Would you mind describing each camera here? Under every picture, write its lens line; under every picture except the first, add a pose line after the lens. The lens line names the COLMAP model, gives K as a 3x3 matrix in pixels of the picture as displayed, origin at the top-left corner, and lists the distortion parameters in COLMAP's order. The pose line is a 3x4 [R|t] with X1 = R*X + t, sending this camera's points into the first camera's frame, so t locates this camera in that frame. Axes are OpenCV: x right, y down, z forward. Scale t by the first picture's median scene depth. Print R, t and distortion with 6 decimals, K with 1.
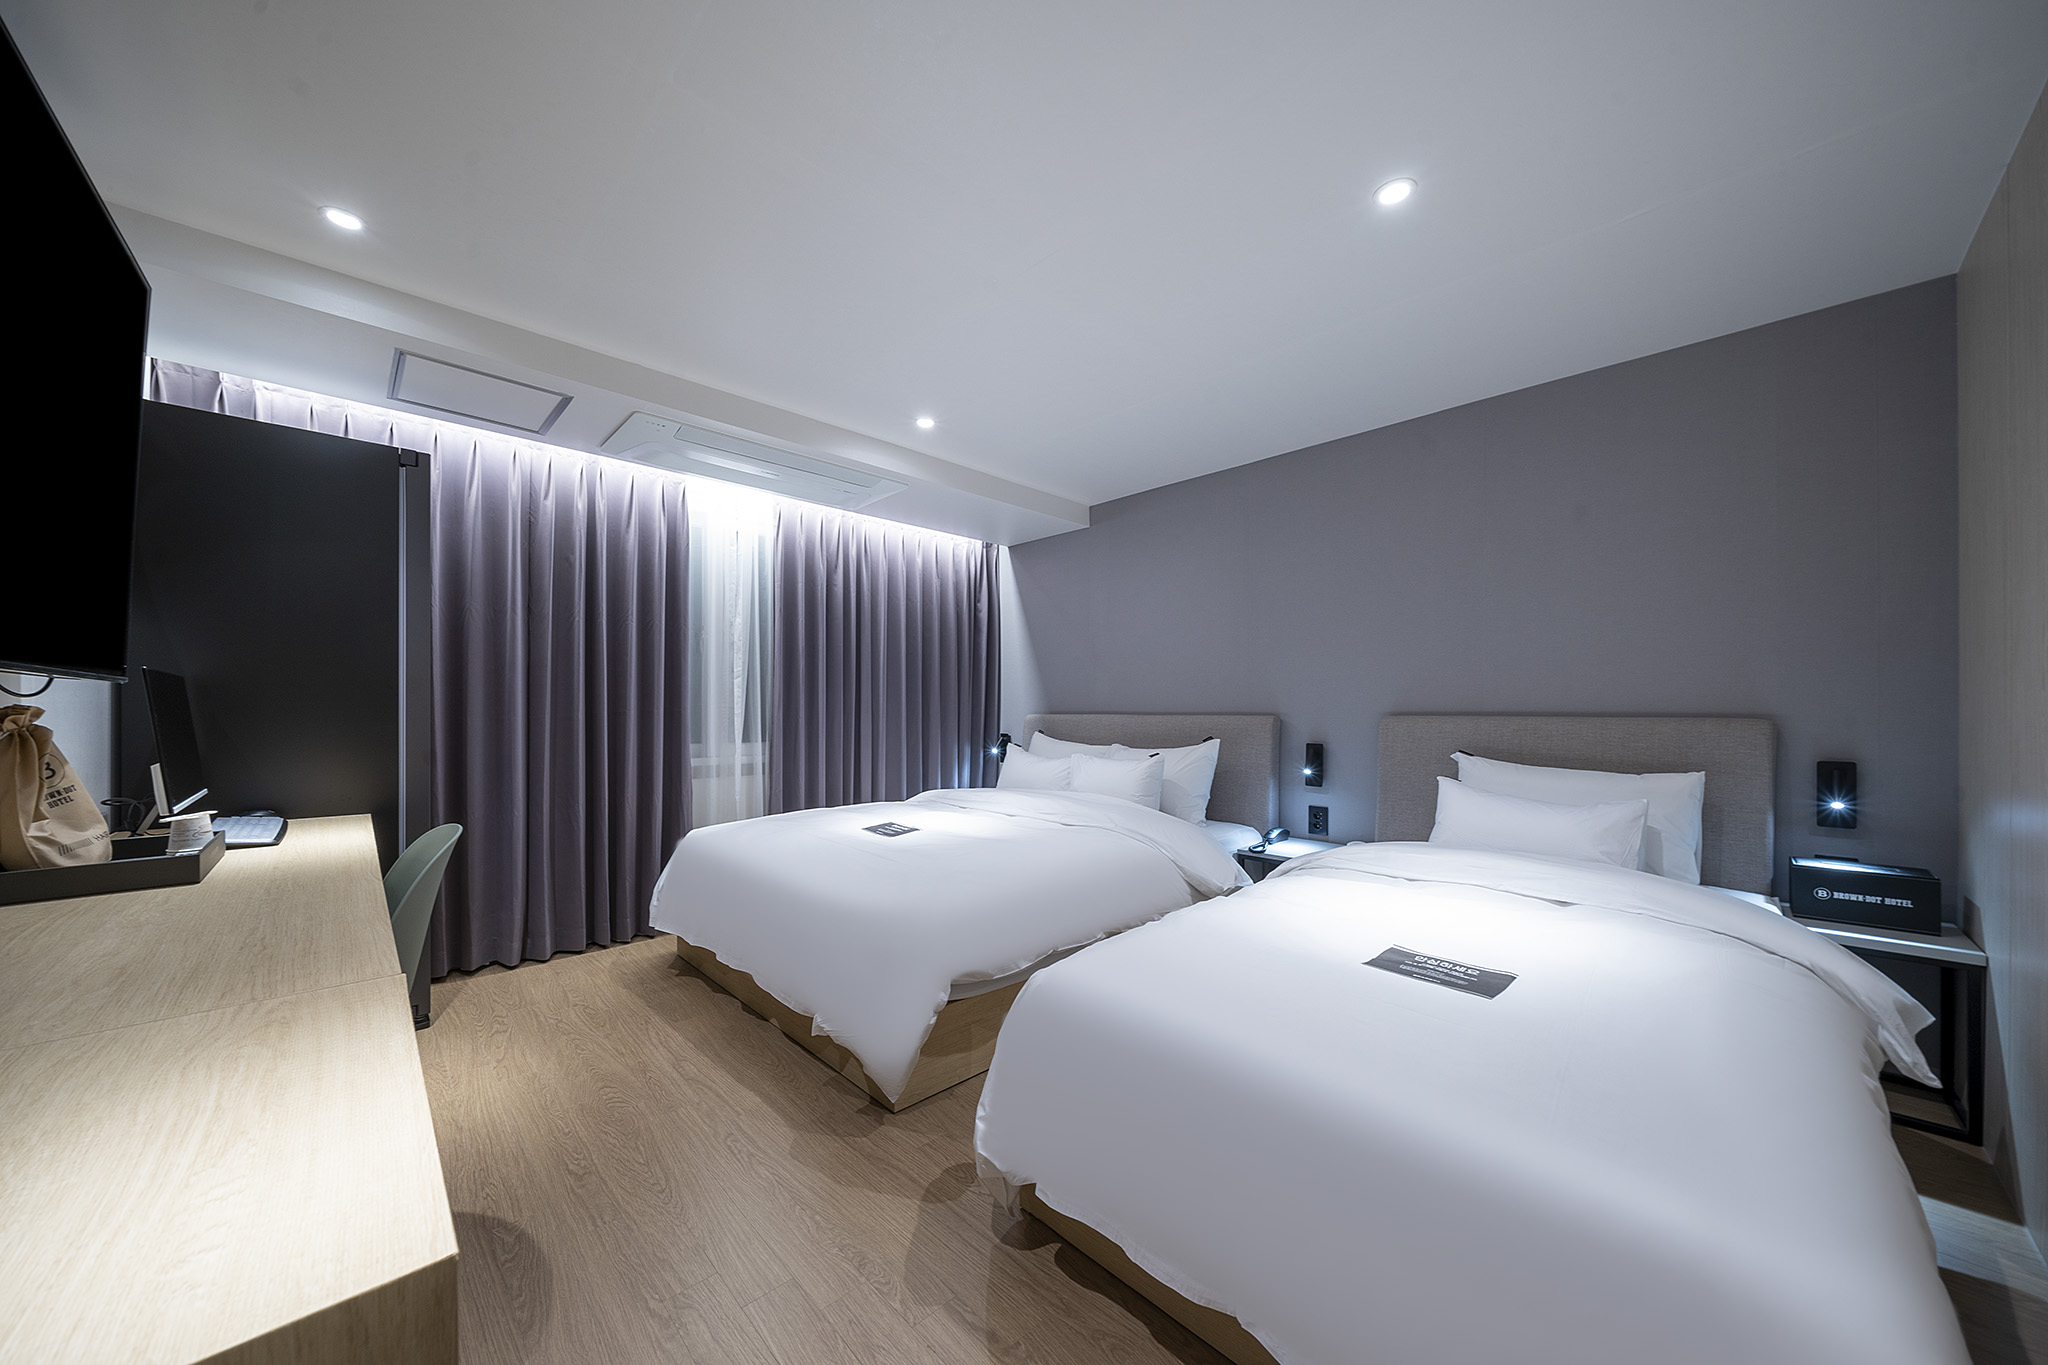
lens RADIAL K [[696.7, 0, 1019.4], [0, 696.7, 700.2], [0, 0, 1]] dist [-0.011461, 0.000110]
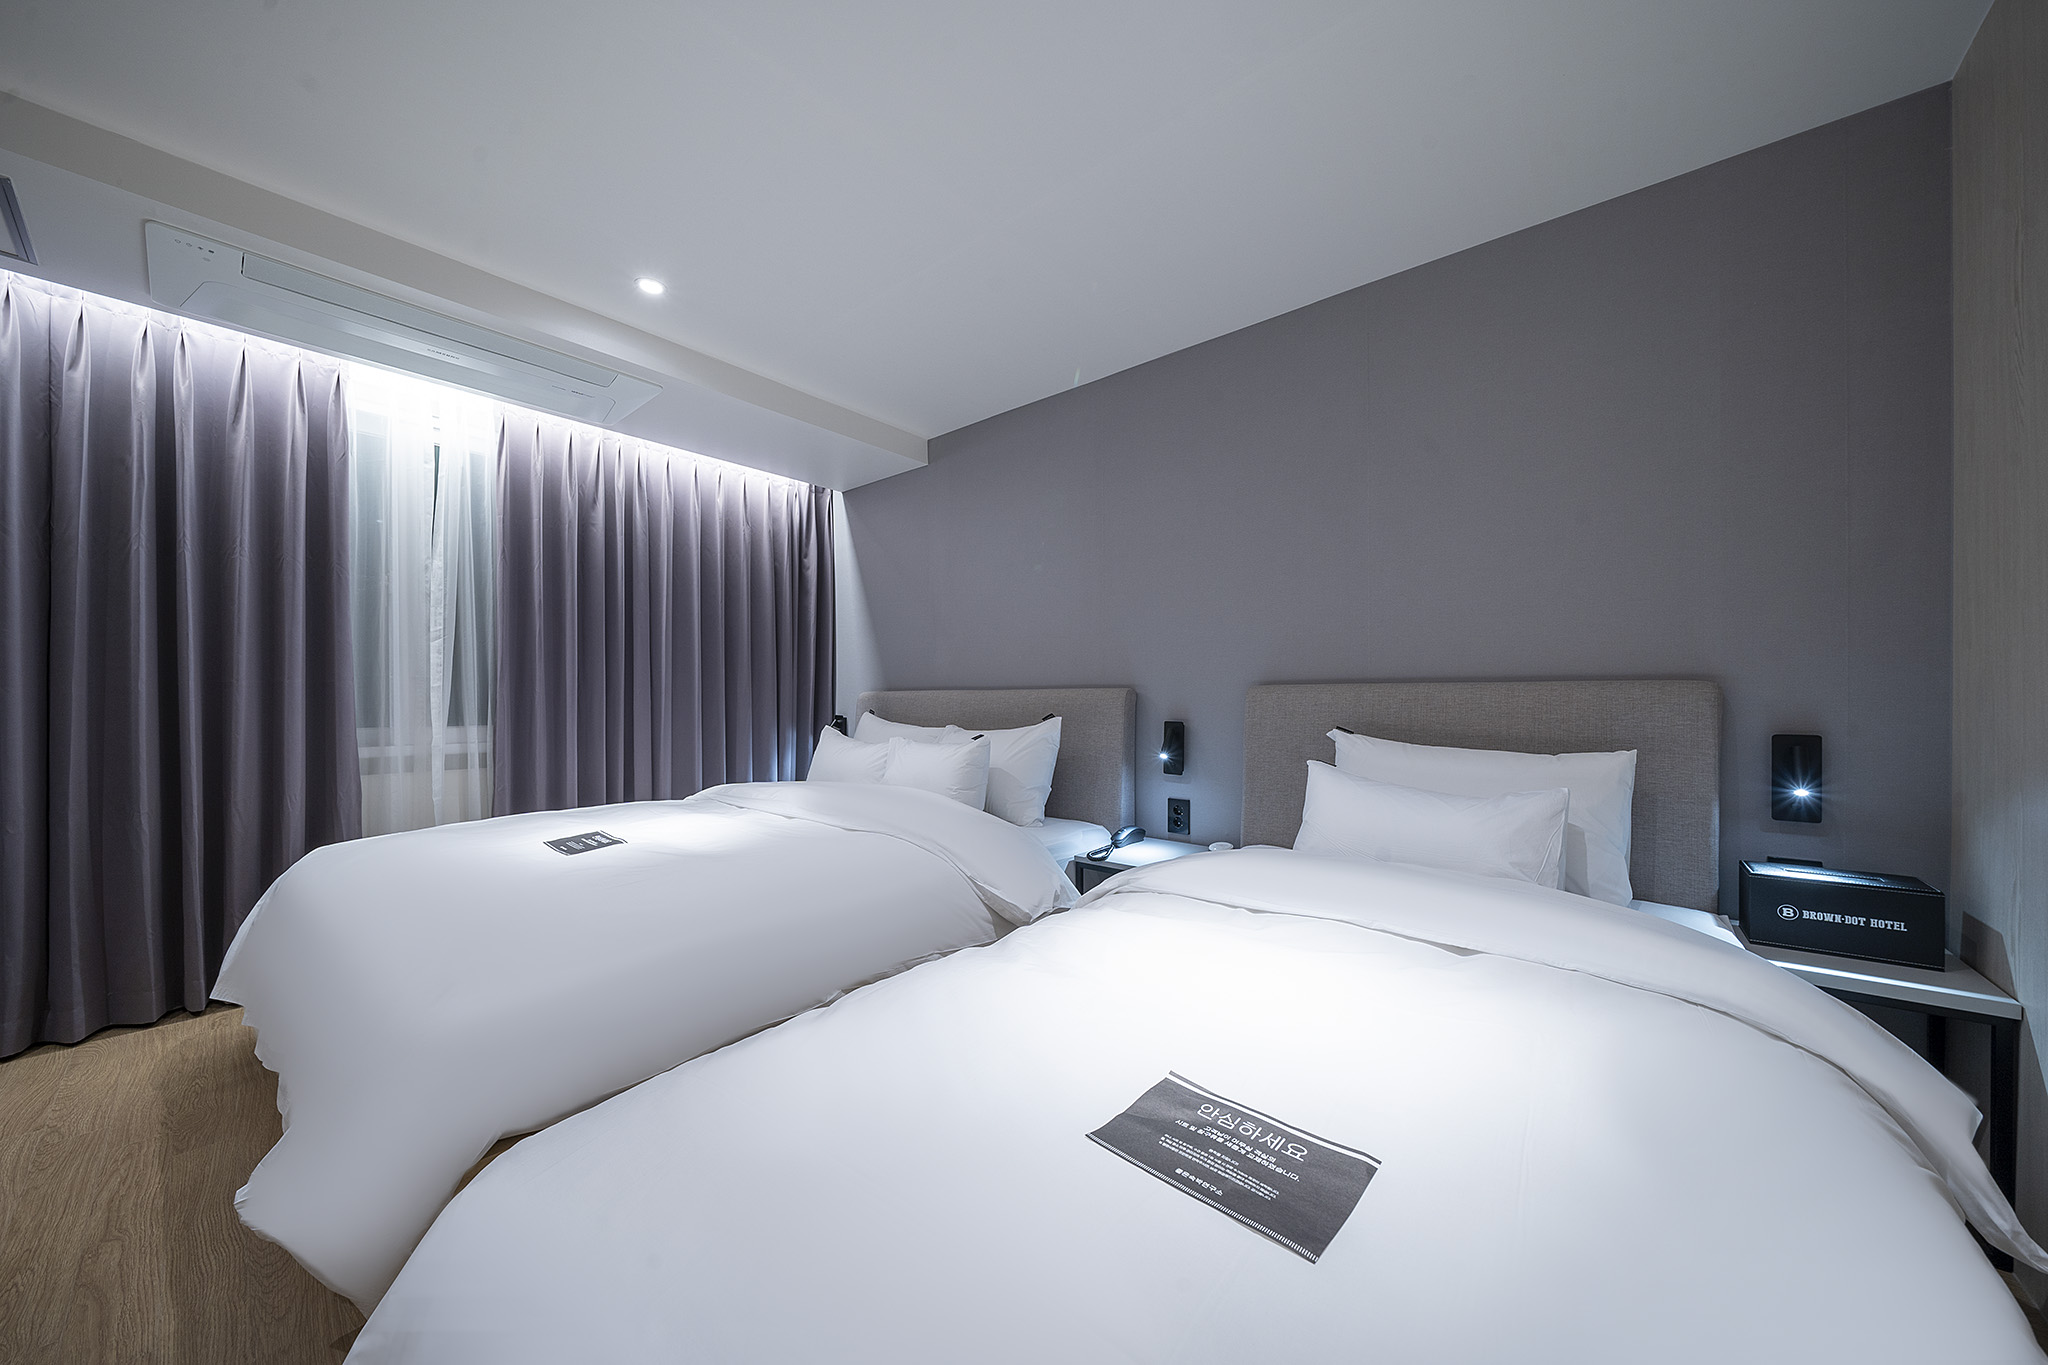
lens RADIAL K [[705.2, 0, 1019.4], [0, 705.2, 689.3], [0, 0, 1]] dist [-0.010034, -0.000188]
pose [[0.994254, -0.000864, 0.107045, 0.171904], [0.000667, 0.999998, 0.001871, 0.025160], [-0.107046, -0.001789, 0.994252, 0.221550]]
